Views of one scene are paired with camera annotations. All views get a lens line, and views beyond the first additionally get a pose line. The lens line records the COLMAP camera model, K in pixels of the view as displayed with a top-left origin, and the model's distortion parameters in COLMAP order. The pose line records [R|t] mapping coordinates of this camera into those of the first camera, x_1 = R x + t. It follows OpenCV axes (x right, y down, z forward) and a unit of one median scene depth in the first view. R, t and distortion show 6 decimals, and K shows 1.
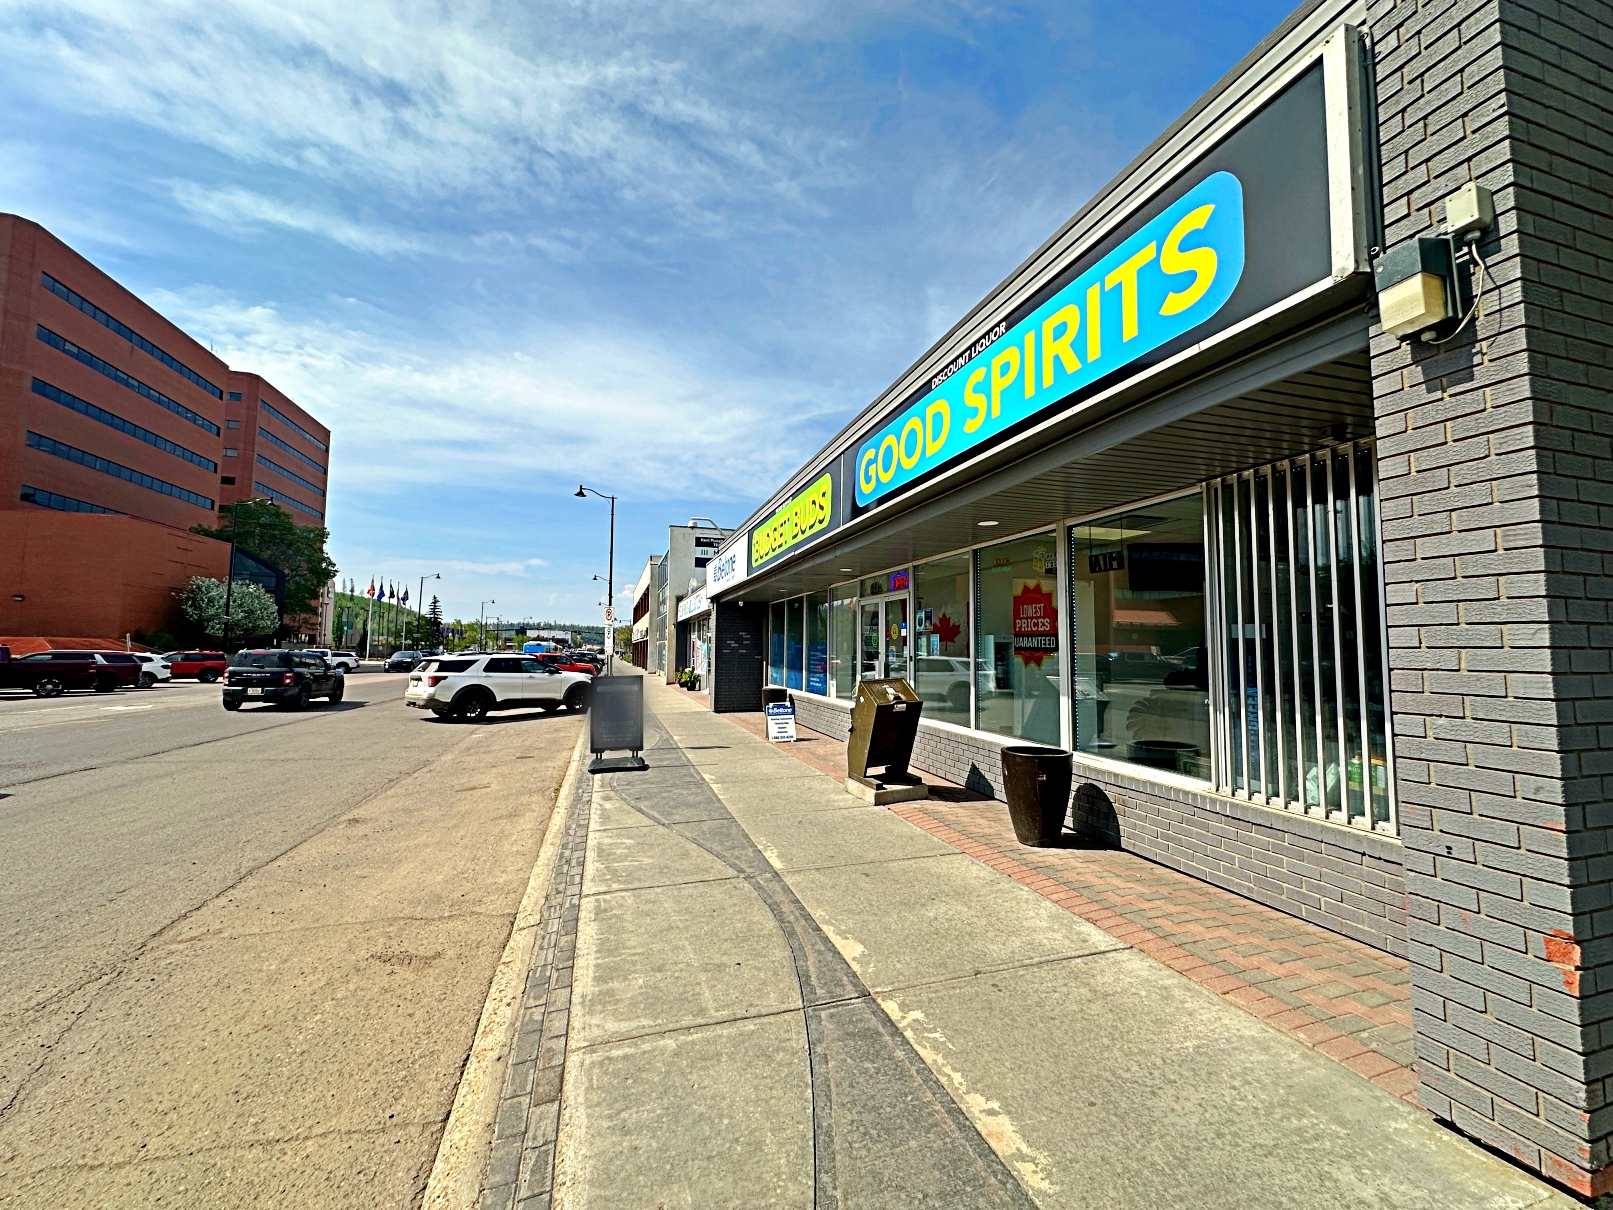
lens RADIAL K [[645.3, 0, 808.4], [0, 645.3, 602.3], [0, 0, 1]] dist [-0.006172, 0.001212]
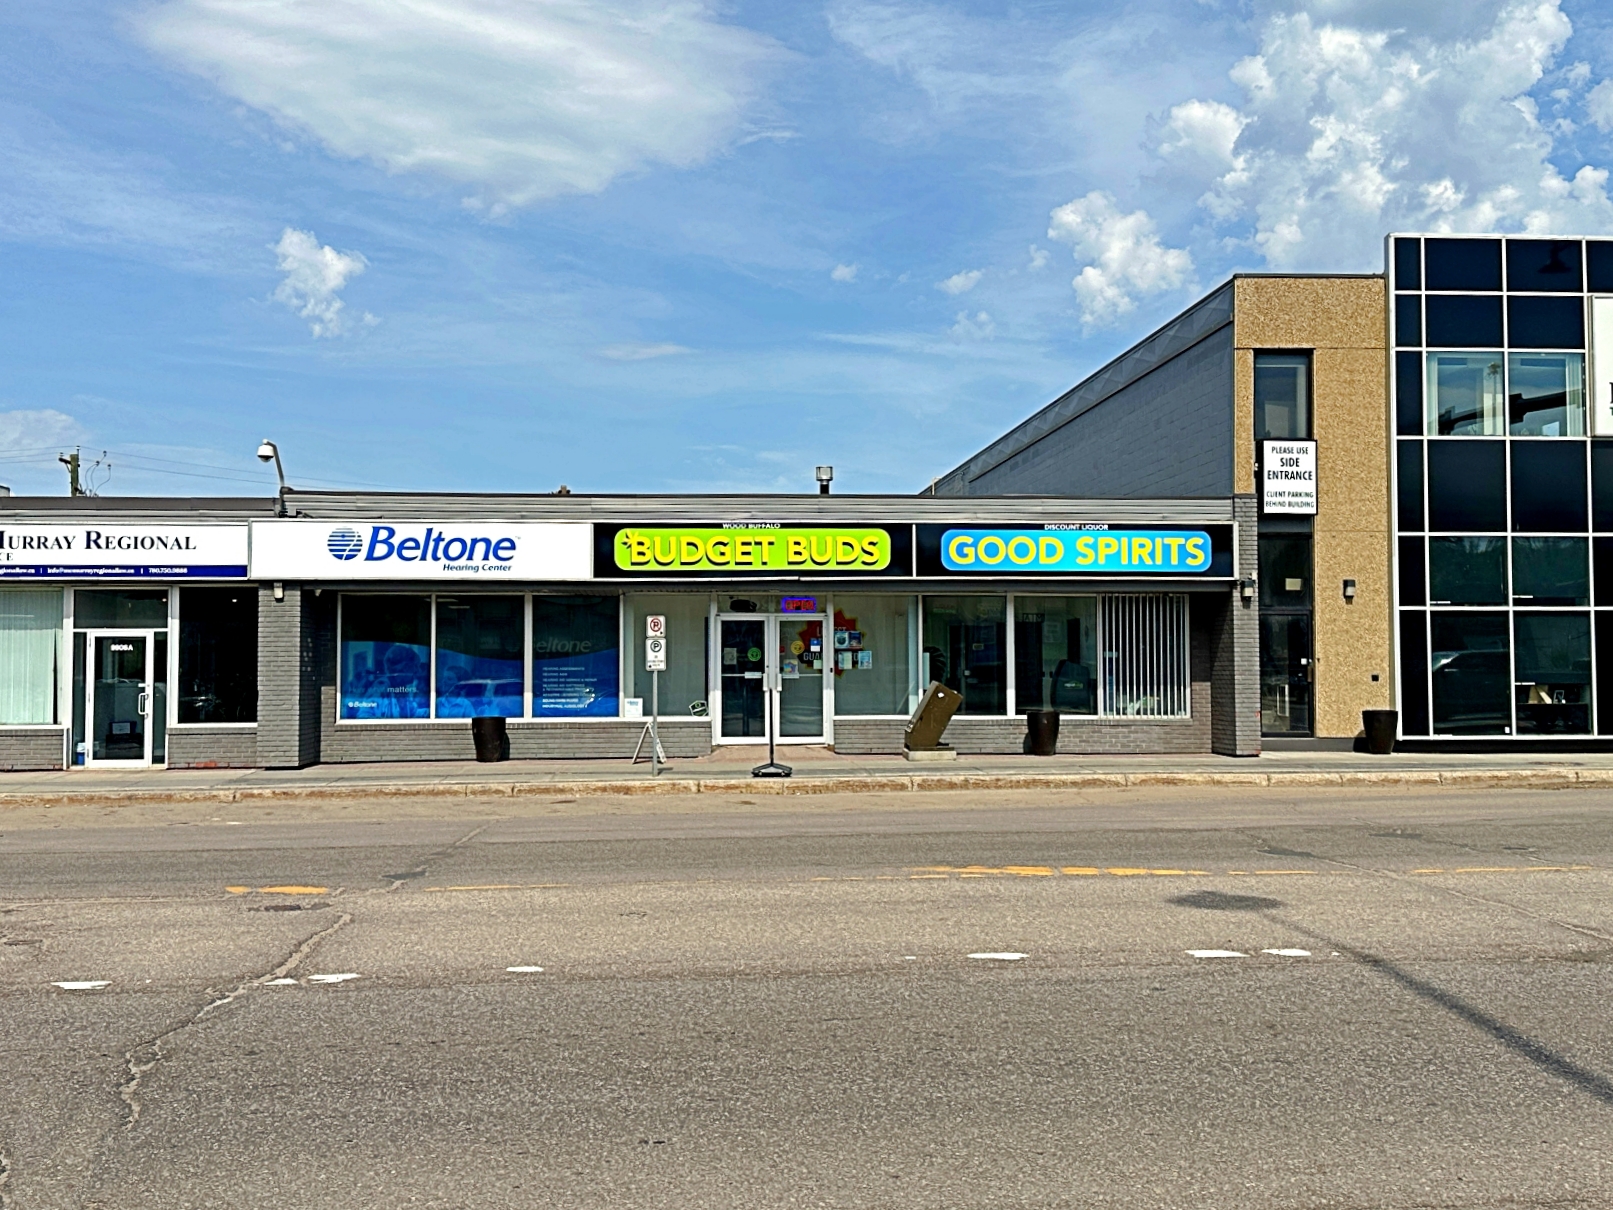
lens RADIAL K [[1770.8, 0, 810.9], [0, 1770.8, 594.4], [0, 0, 1]] dist [0.119590, 0.000000]
pose [[0.210403, 0.029503, 0.977169, -6.996507], [-0.066299, 0.997674, -0.015846, -0.001486], [-0.975364, -0.061451, 0.211870, 0.725622]]
